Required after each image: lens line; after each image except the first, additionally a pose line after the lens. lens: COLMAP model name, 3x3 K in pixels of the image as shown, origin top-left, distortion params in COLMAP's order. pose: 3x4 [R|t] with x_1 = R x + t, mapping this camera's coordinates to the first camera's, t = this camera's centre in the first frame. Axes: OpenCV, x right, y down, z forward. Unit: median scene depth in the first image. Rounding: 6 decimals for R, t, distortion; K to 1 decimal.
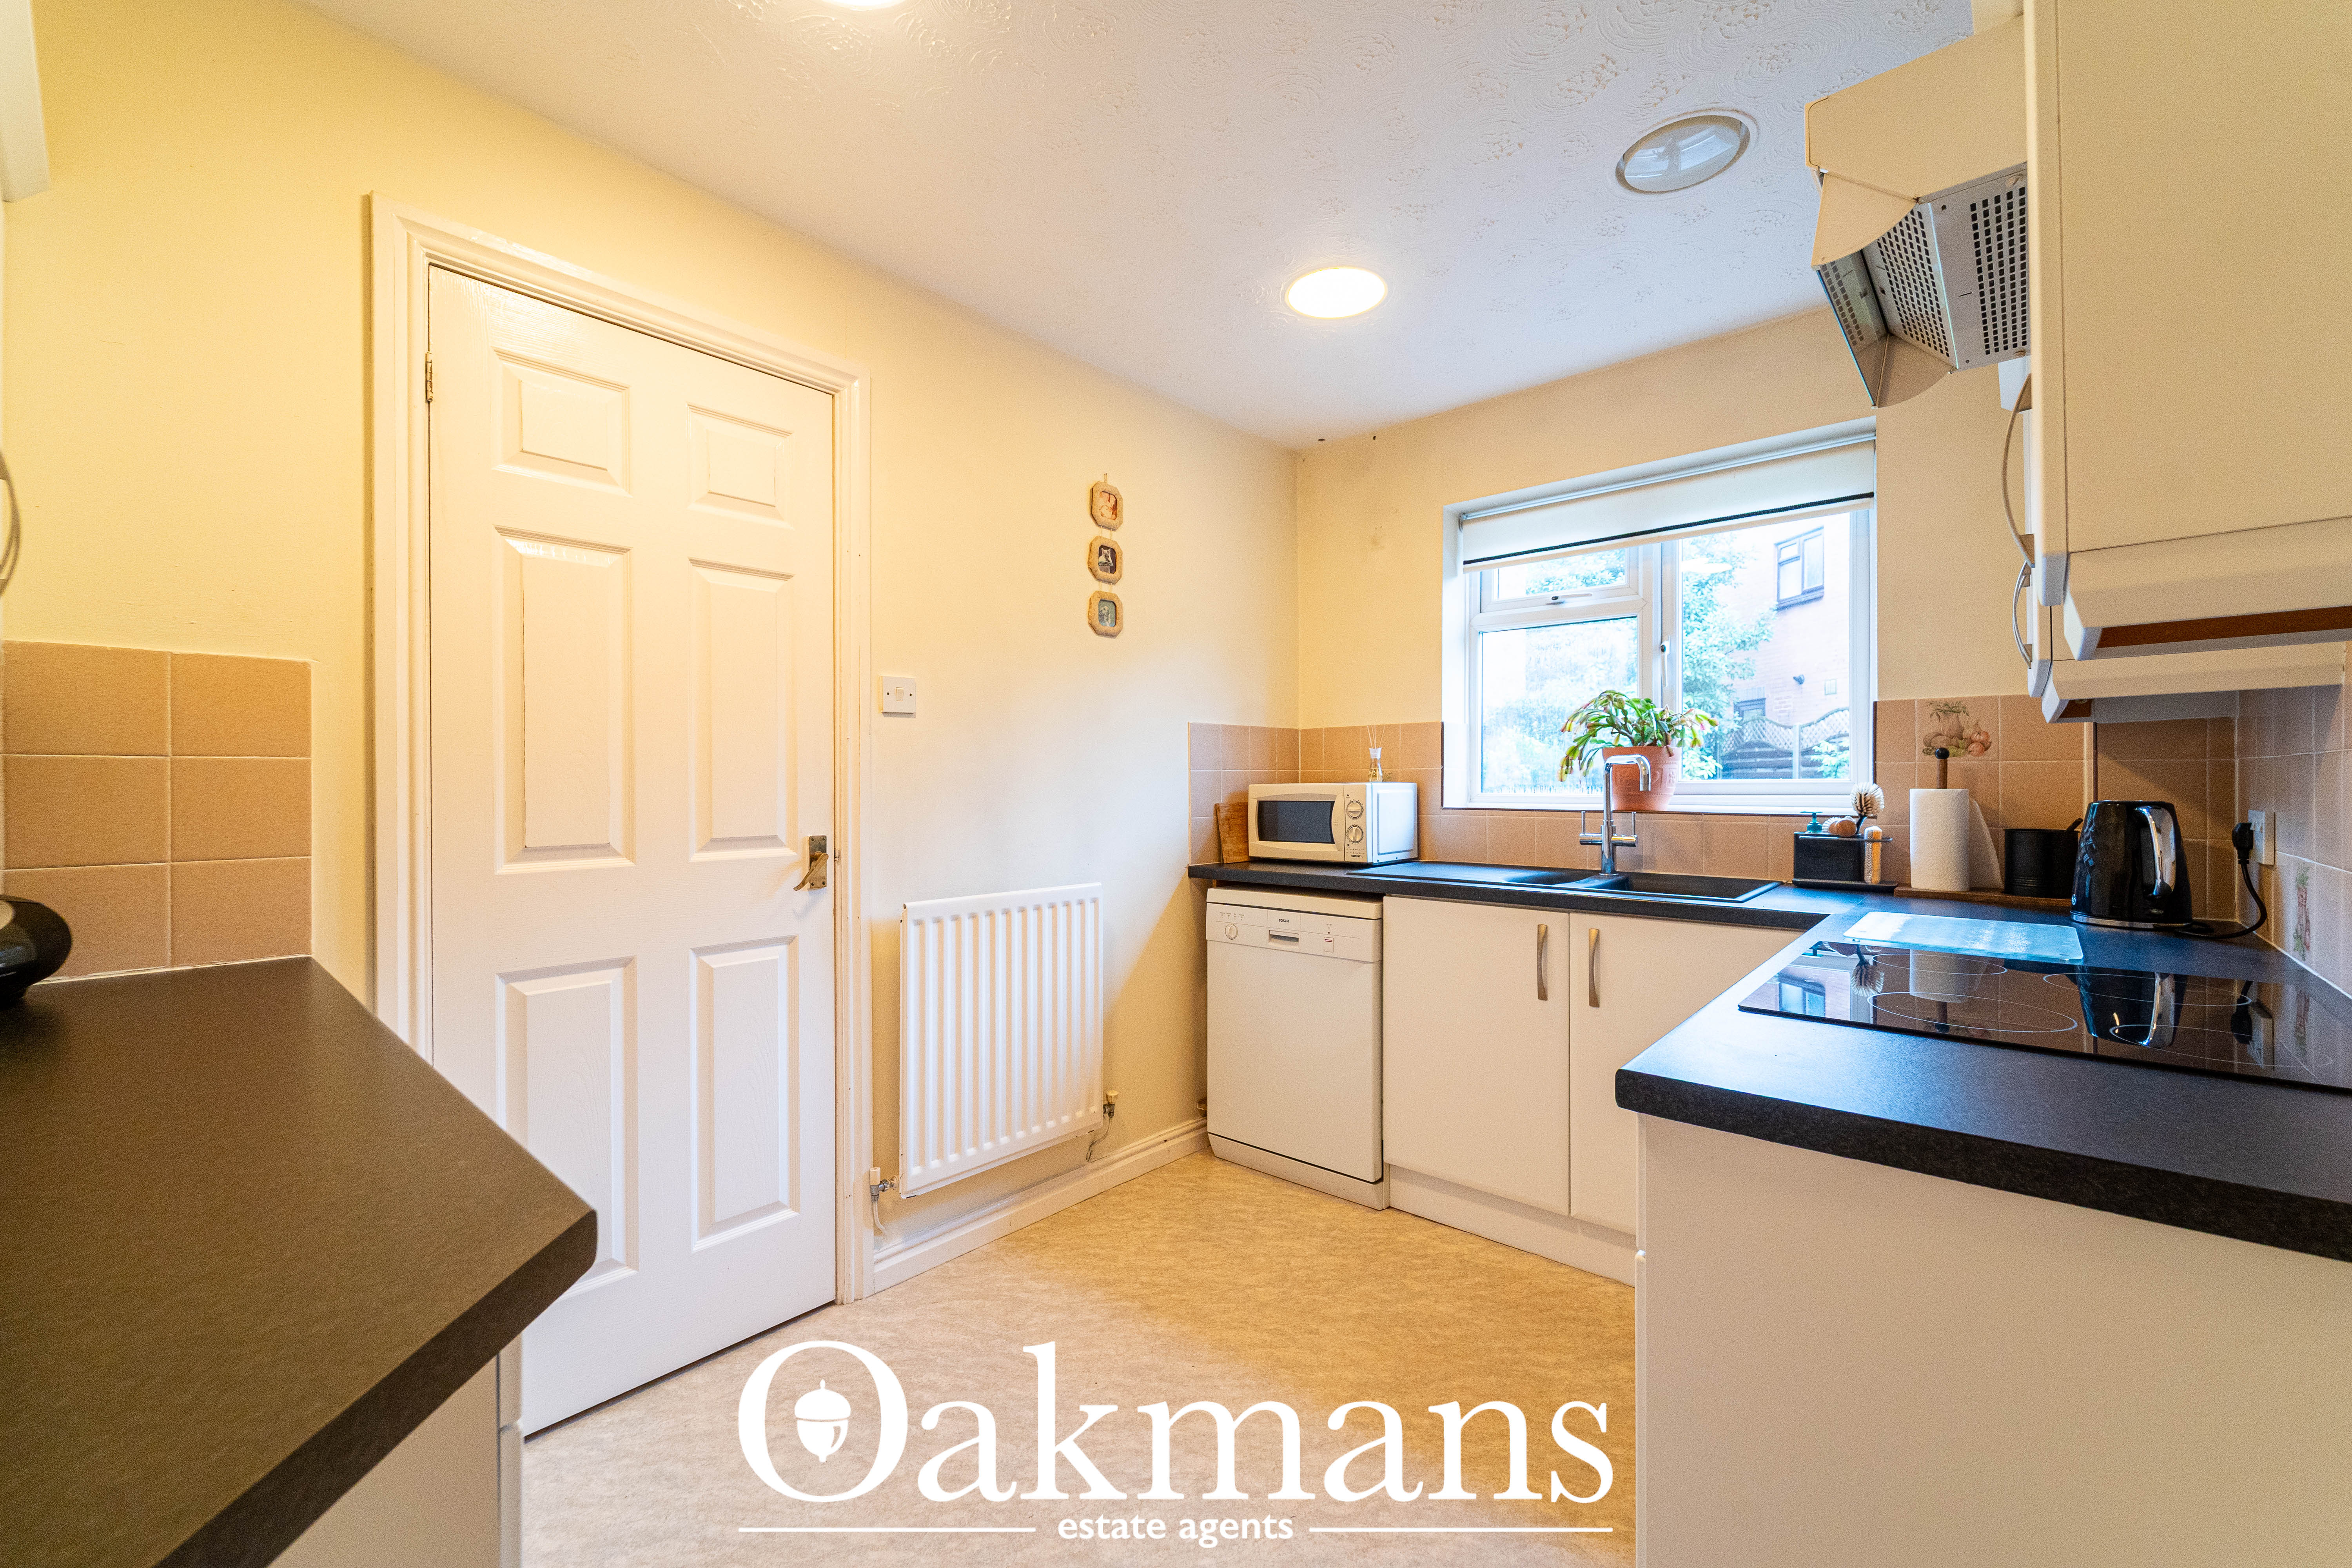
lens RADIAL K [[954.9, 0, 1183.1], [0, 954.9, 784.8], [0, 0, 1]] dist [0.001370, 0.000021]
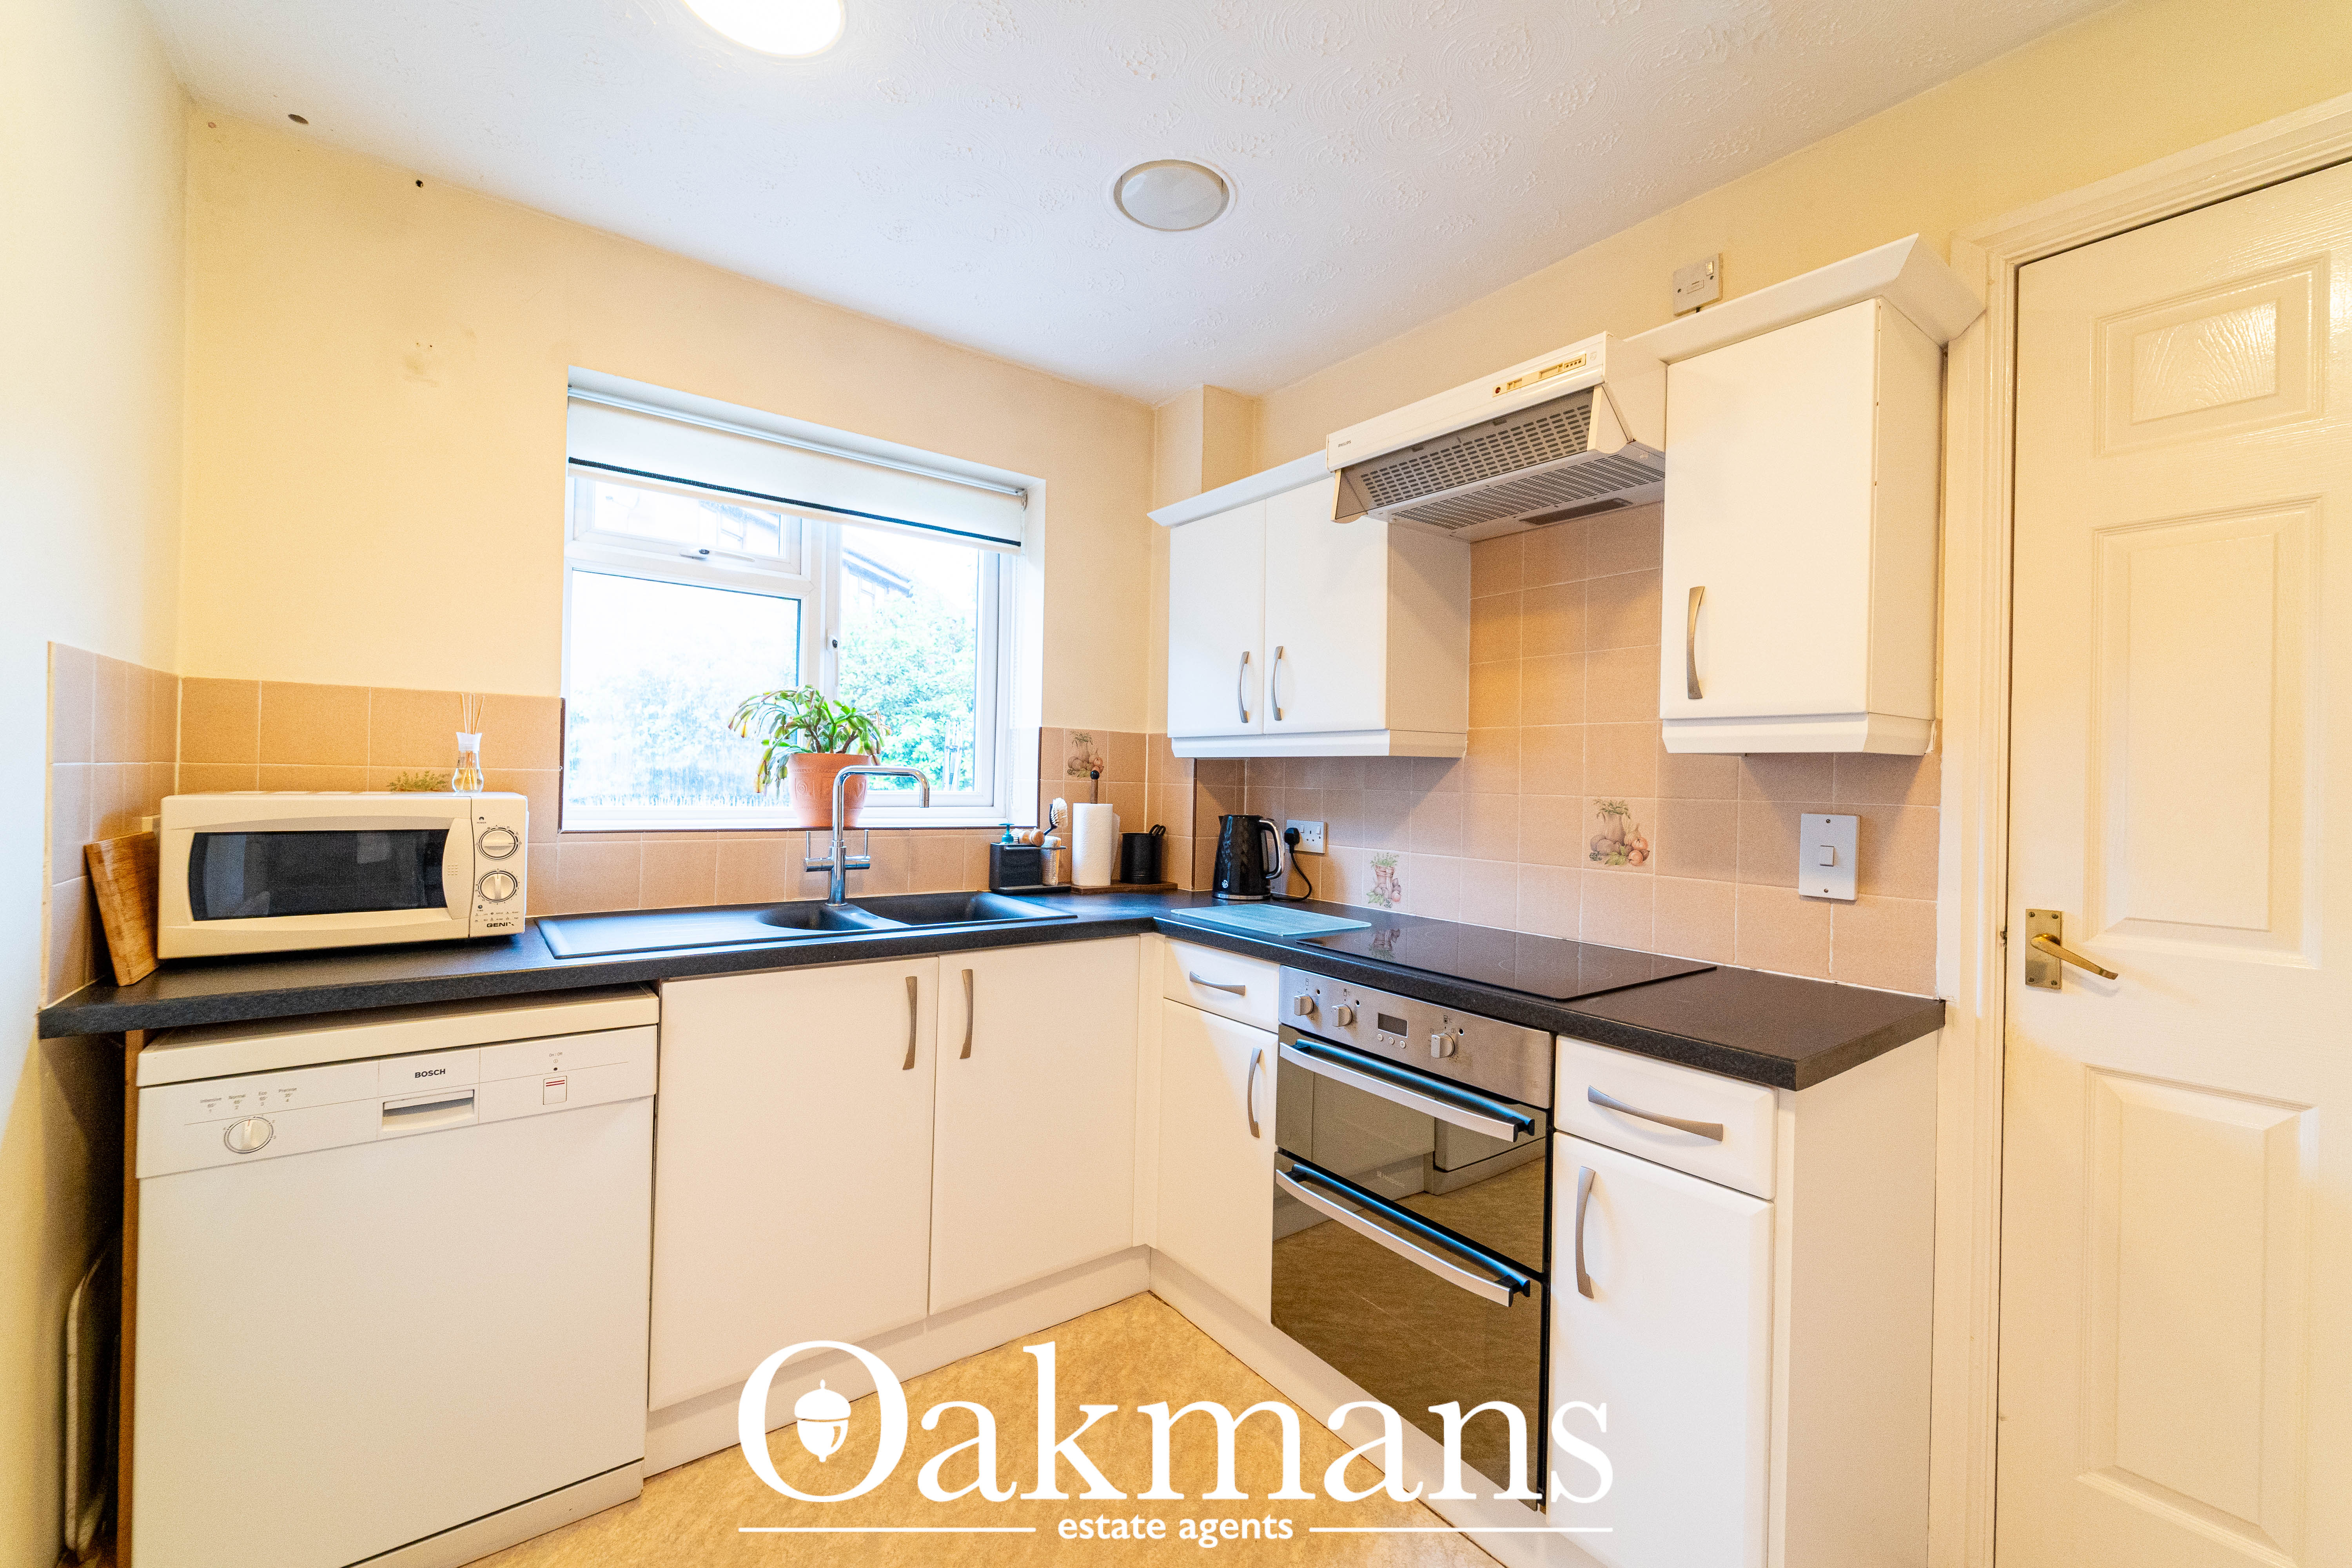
lens RADIAL K [[954.9, 0, 1185.4], [0, 954.9, 779.7], [0, 0, 1]] dist [0.001370, 0.000021]
pose [[0.192588, 0.008939, 0.981239, -0.315983], [-0.021960, 0.999747, -0.004797, -0.018827], [-0.981034, -0.020624, 0.192736, 0.516474]]
